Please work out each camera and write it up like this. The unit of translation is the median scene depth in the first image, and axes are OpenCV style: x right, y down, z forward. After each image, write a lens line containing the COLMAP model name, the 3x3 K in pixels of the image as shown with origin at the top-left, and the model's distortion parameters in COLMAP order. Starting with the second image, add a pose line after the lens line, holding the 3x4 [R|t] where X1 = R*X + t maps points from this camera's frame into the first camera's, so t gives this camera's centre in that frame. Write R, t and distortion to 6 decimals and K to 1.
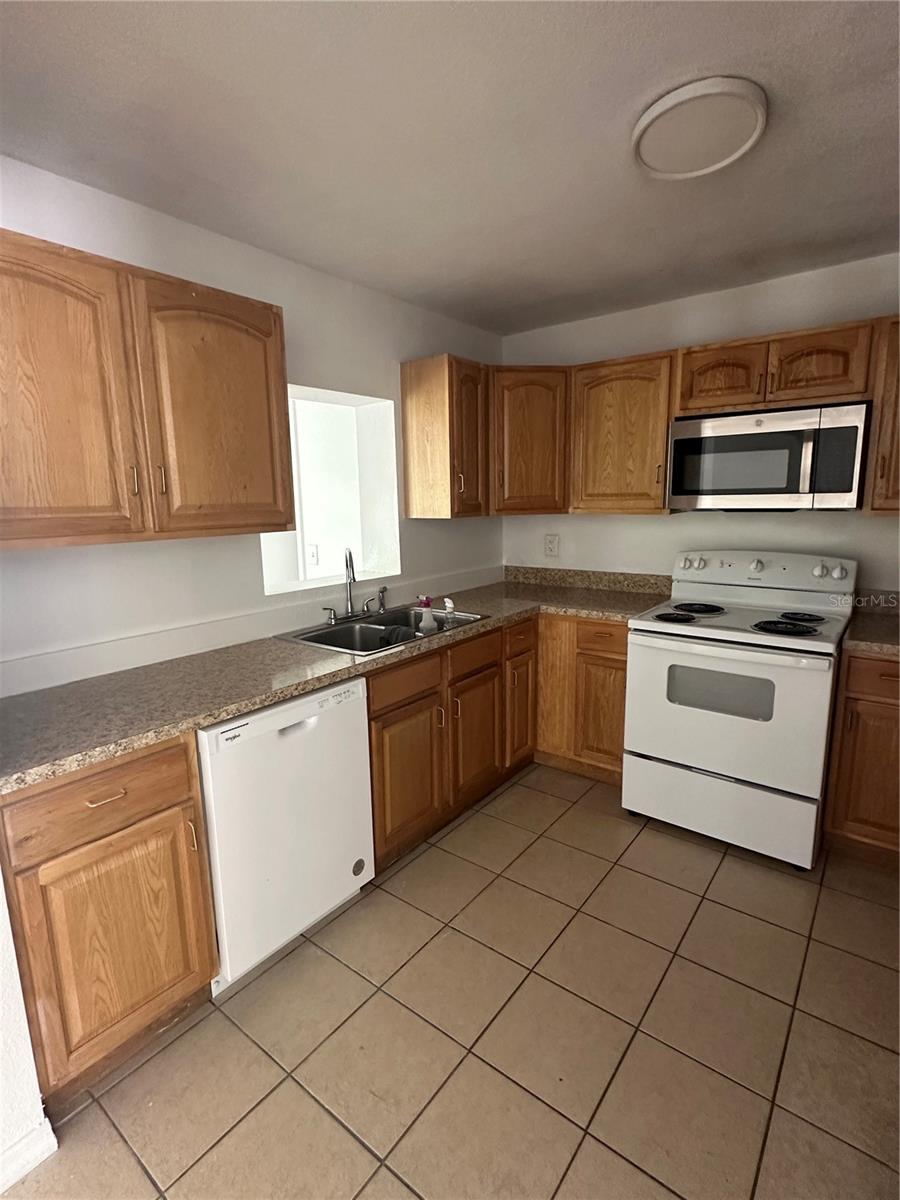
lens RADIAL K [[586.7, 0, 446.4], [0, 586.7, 592.9], [0, 0, 1]] dist [-0.012454, -0.001729]
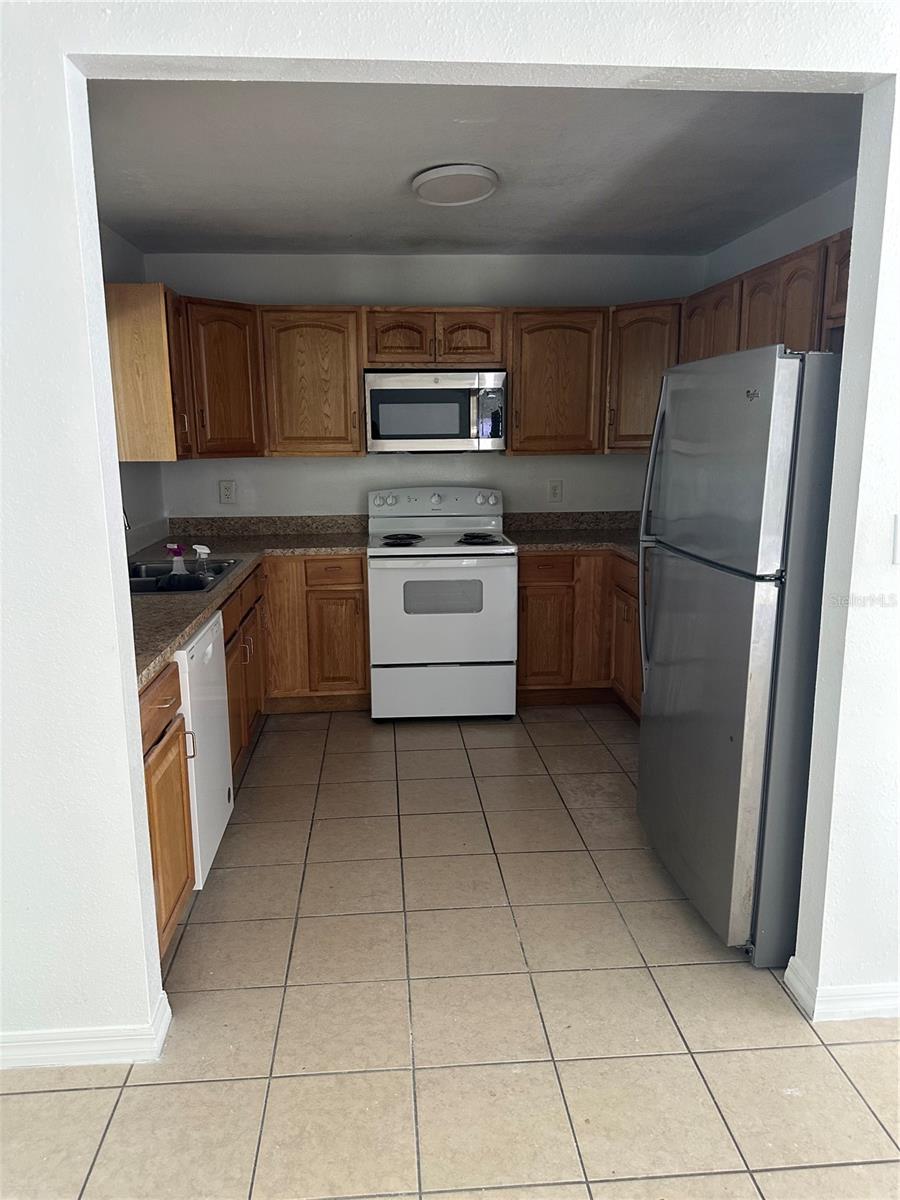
lens RADIAL K [[845.3, 0, 448.9], [0, 845.3, 605.9], [0, 0, 1]] dist [0.057262, -0.020644]
pose [[0.726959, -0.122745, 0.675621, -0.649445], [0.105953, 0.992162, 0.066249, 0.059447], [-0.678457, 0.023424, 0.734267, -0.292686]]
